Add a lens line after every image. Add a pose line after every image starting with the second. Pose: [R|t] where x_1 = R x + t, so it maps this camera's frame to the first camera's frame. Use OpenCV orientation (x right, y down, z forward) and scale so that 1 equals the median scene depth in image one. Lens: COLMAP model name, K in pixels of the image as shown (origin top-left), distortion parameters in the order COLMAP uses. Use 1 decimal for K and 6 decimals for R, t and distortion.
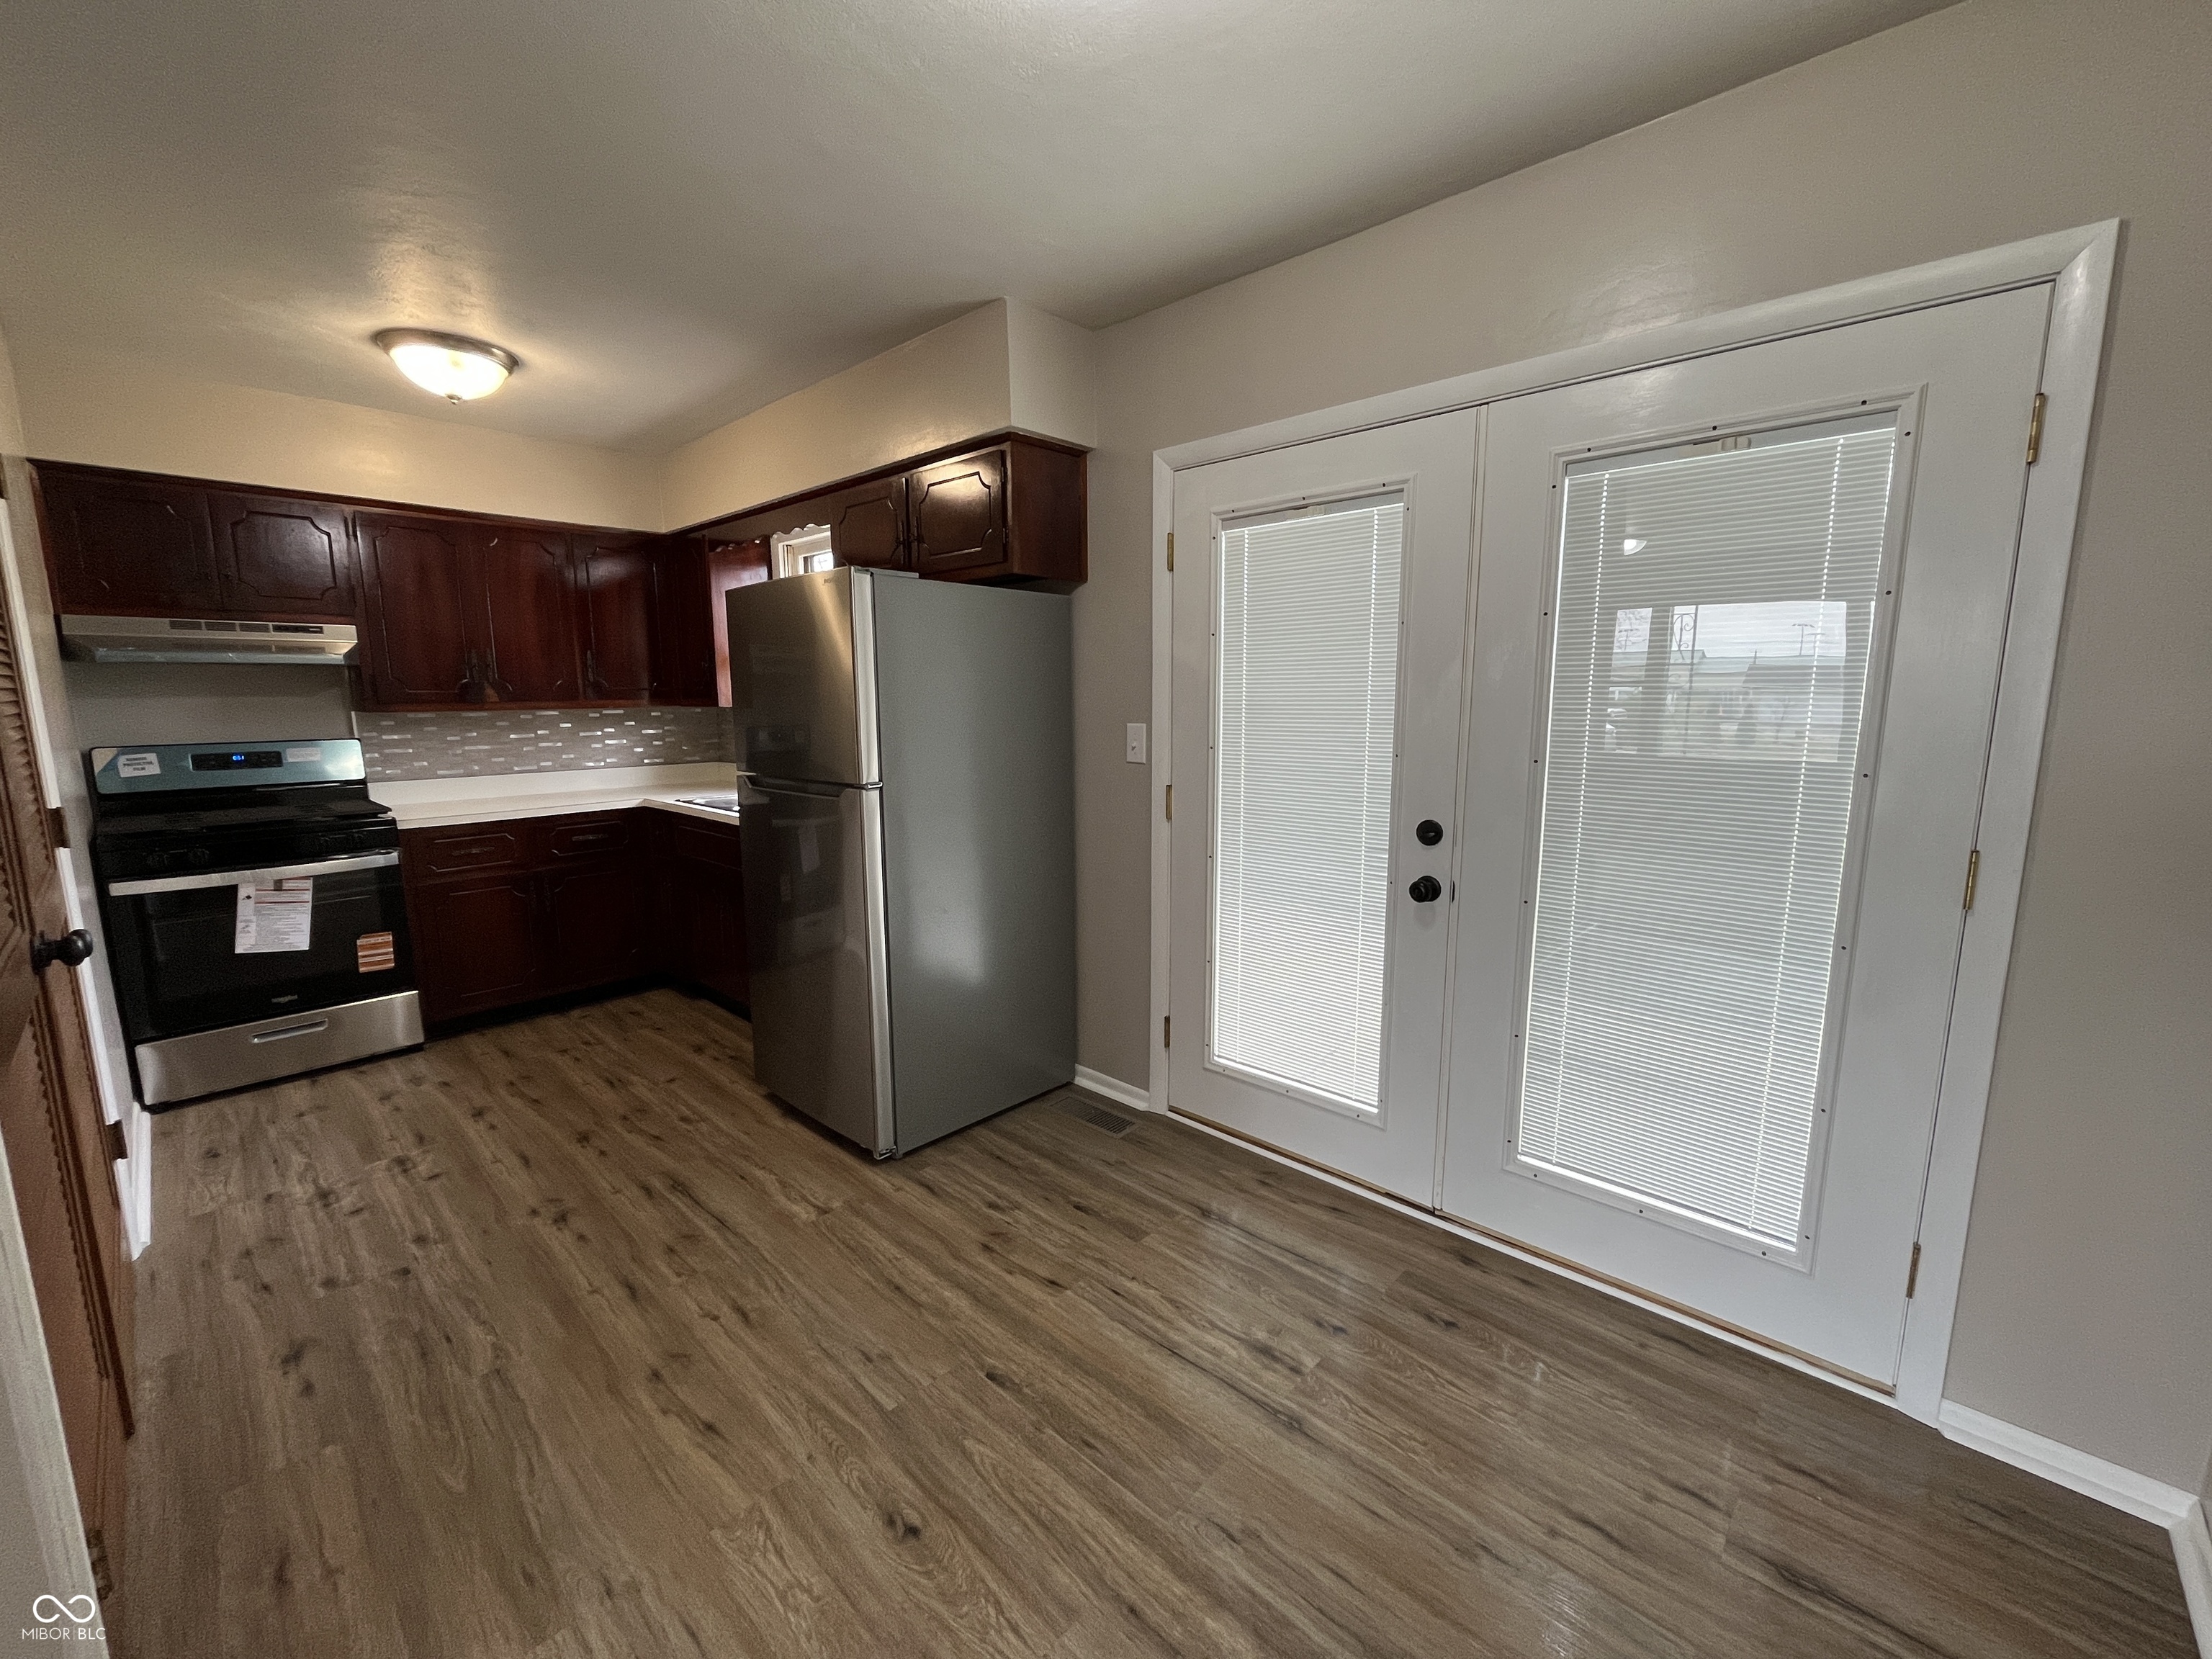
lens RADIAL K [[891.4, 0, 1102.7], [0, 891.4, 831.8], [0, 0, 1]] dist [-0.007802, 0.000866]
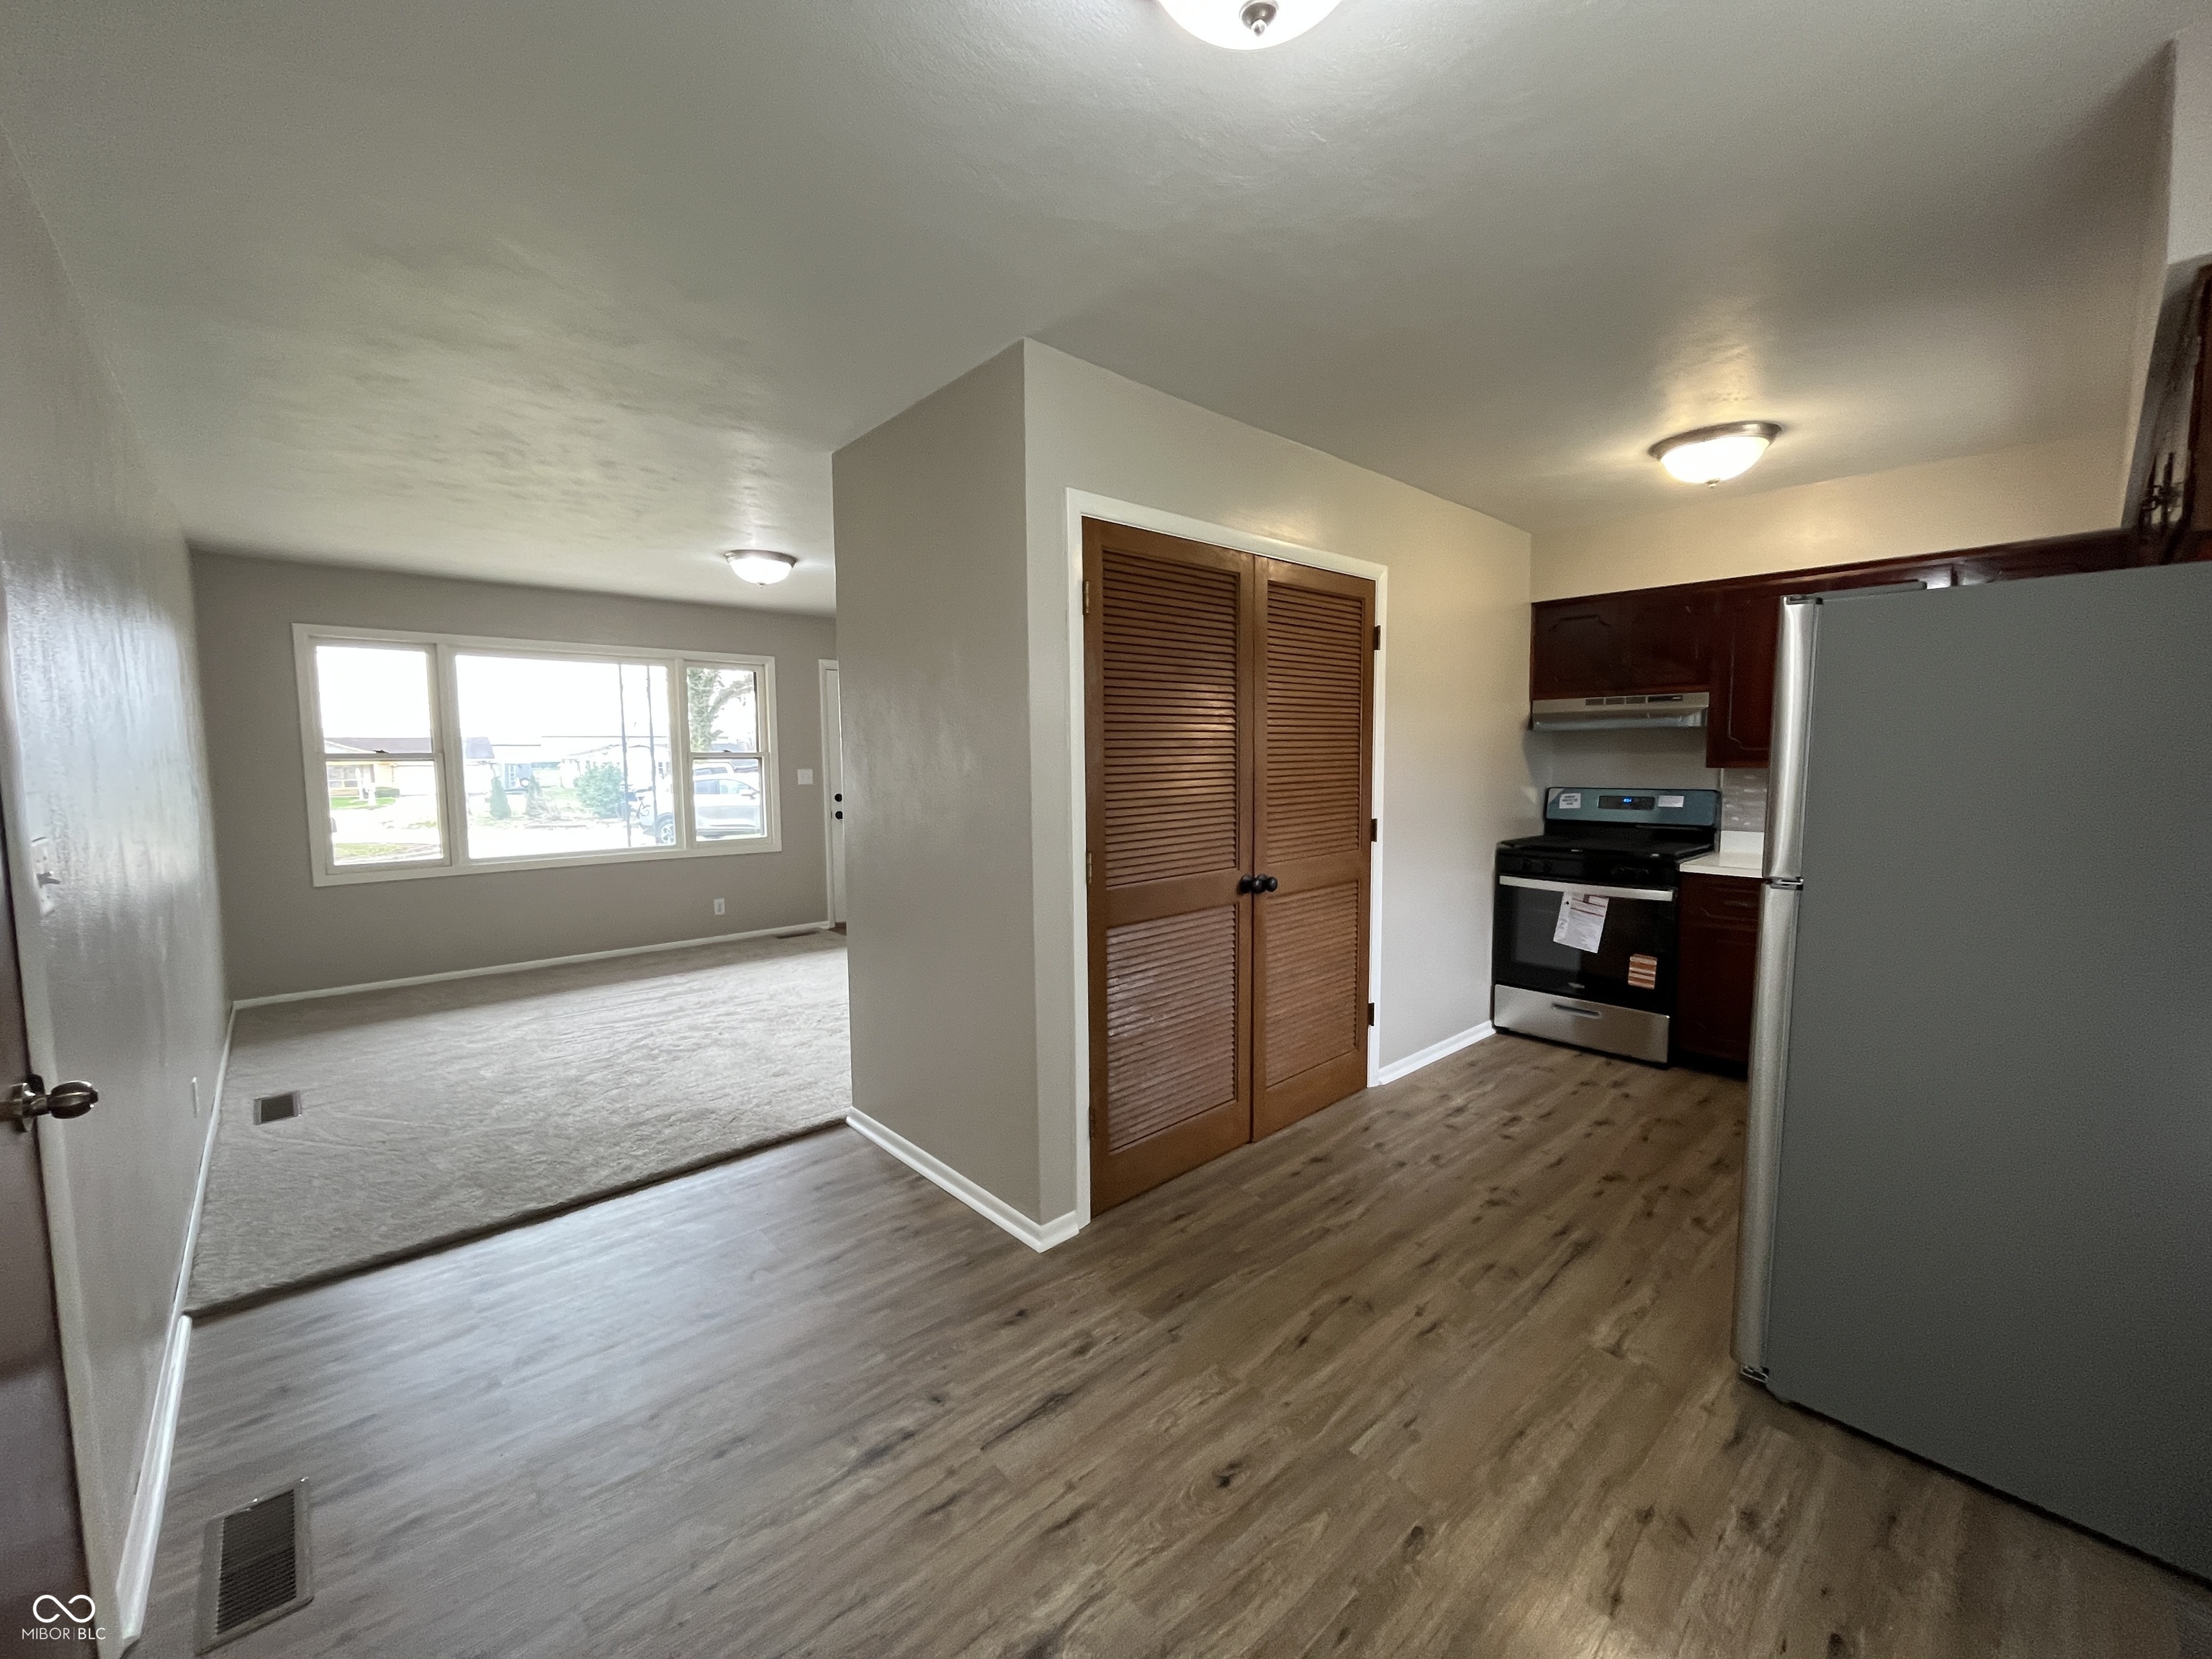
lens RADIAL K [[891.4, 0, 1102.7], [0, 891.4, 831.8], [0, 0, 1]] dist [-0.007802, 0.000866]
pose [[-0.081459, 0.092303, -0.992393, 0.404151], [-0.142542, 0.984388, 0.103259, -0.068219], [0.986431, 0.149869, -0.067030, 0.366244]]
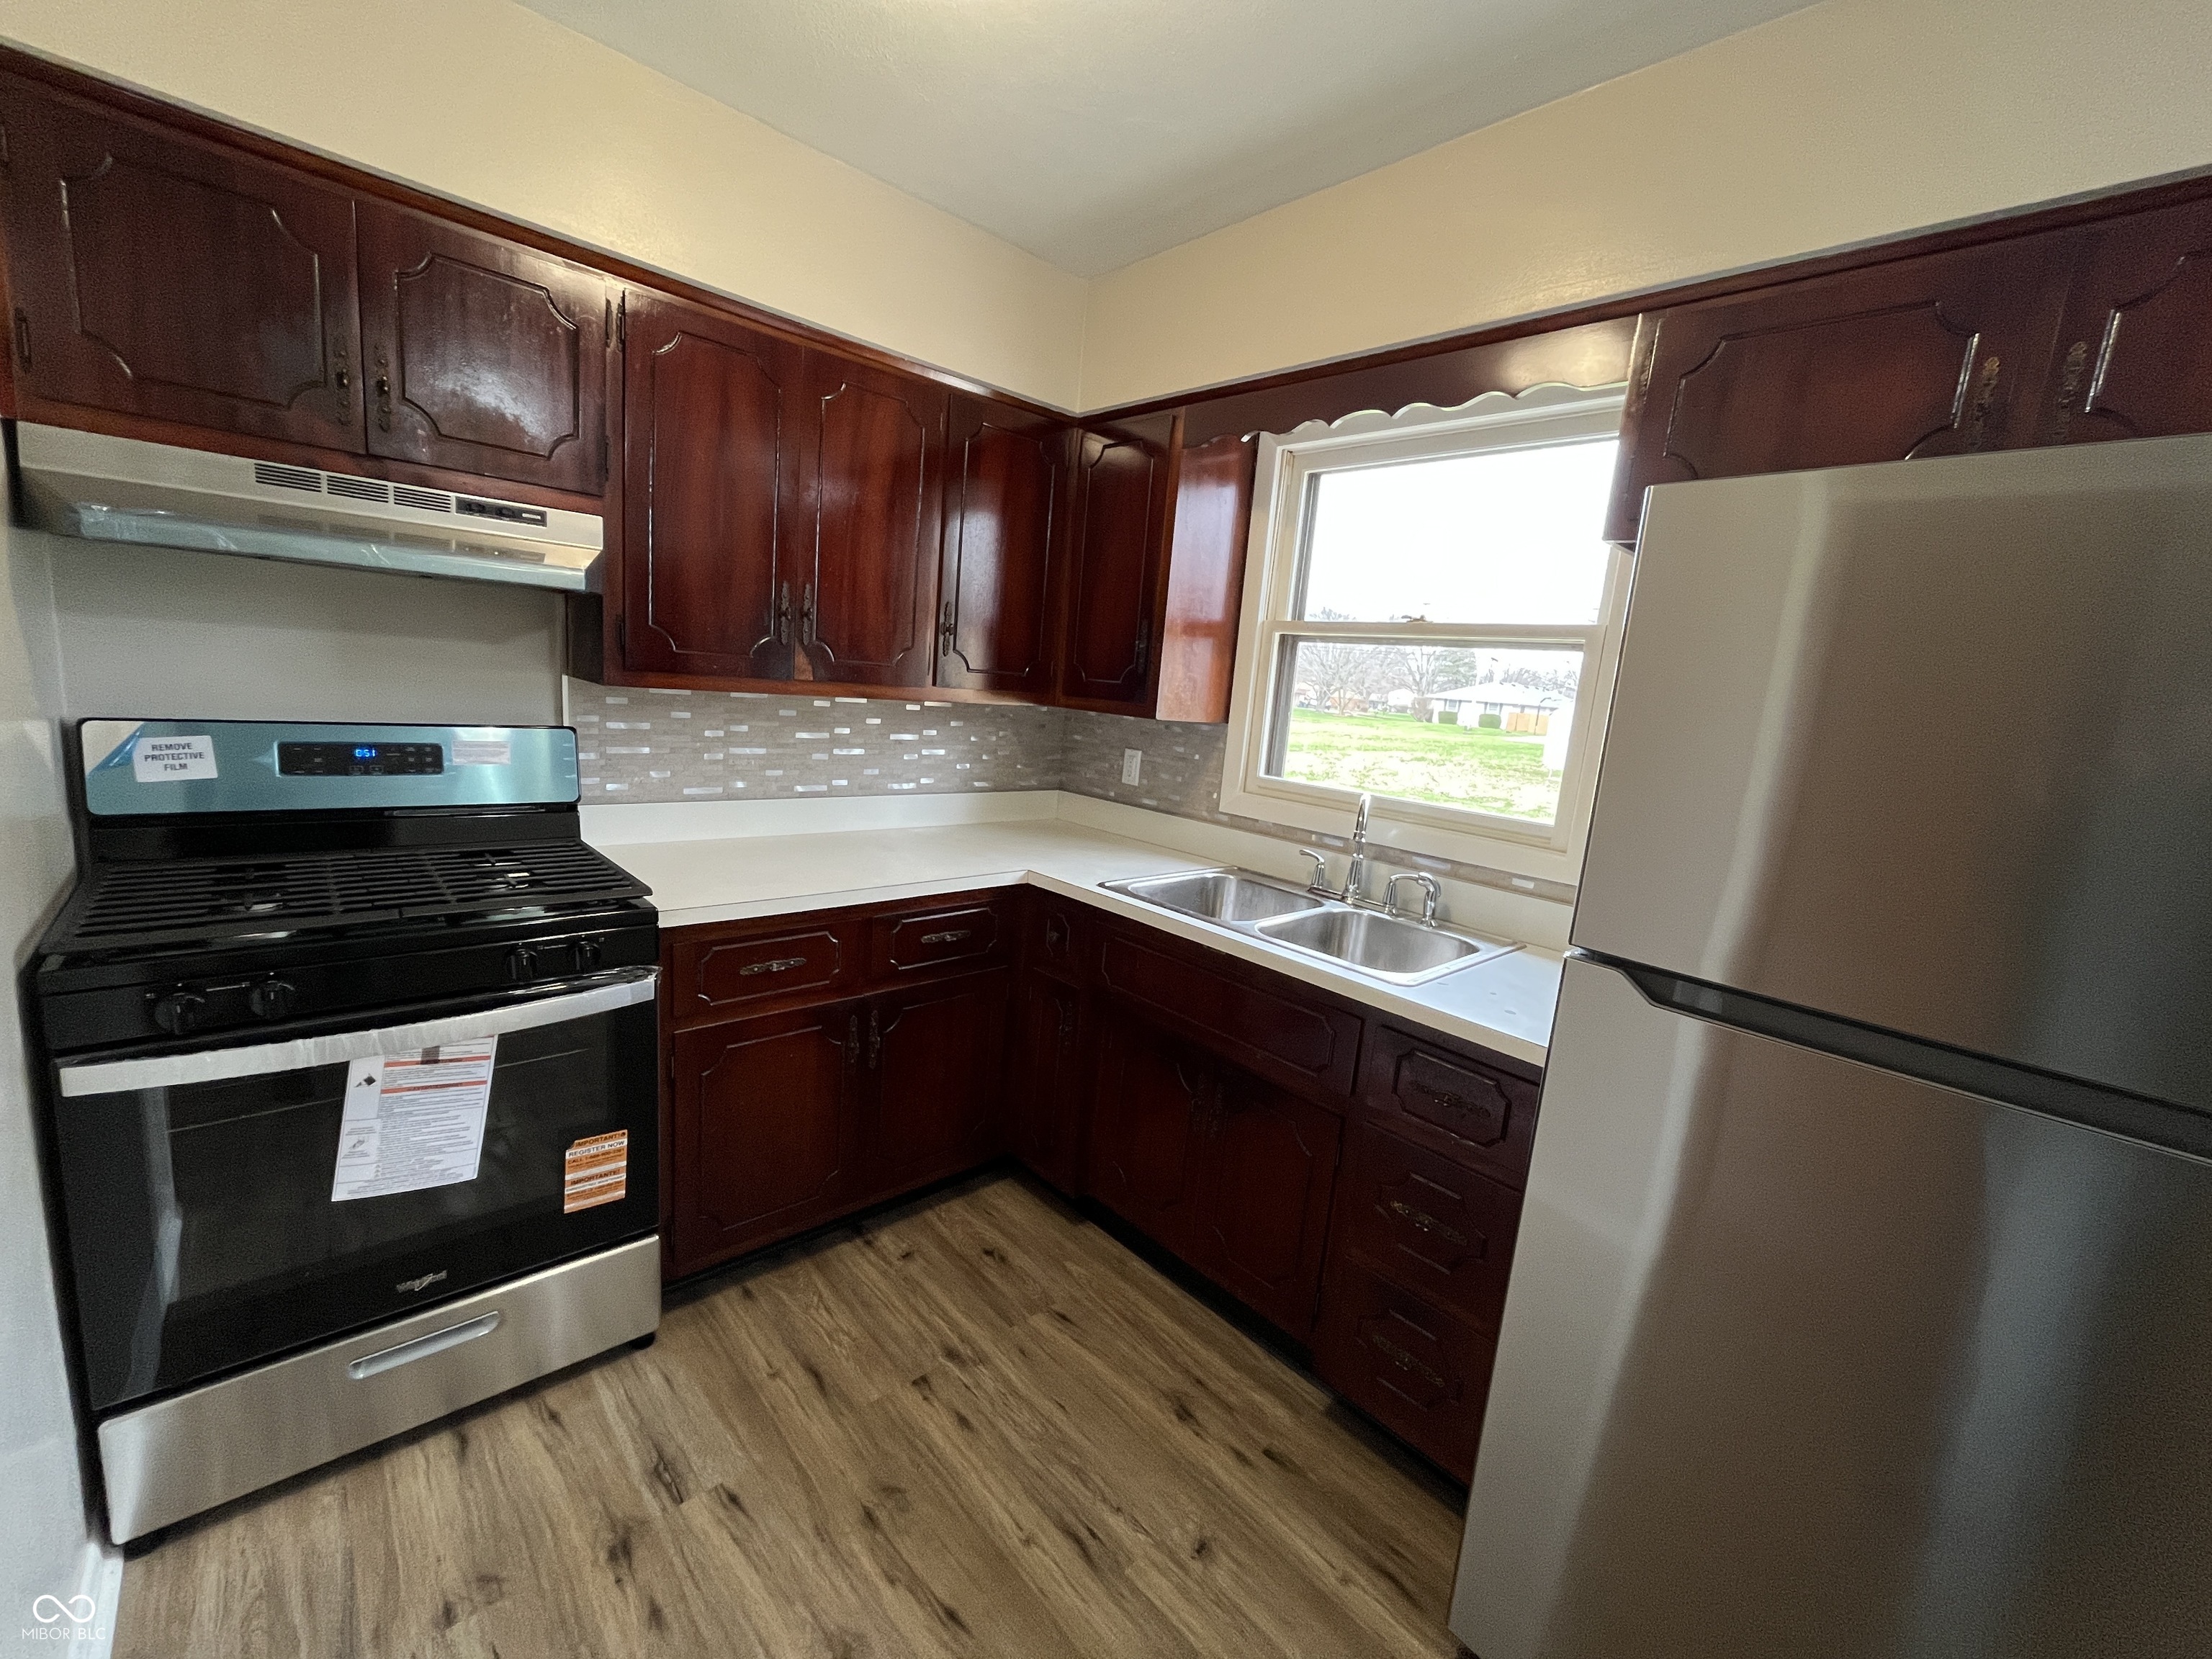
lens RADIAL K [[891.4, 0, 1102.7], [0, 891.4, 831.8], [0, 0, 1]] dist [-0.007802, 0.000866]
pose [[0.993497, 0.100814, -0.052922, -0.554968], [-0.099997, 0.994827, 0.017868, -0.096878], [0.054449, -0.012459, 0.998439, 0.543597]]
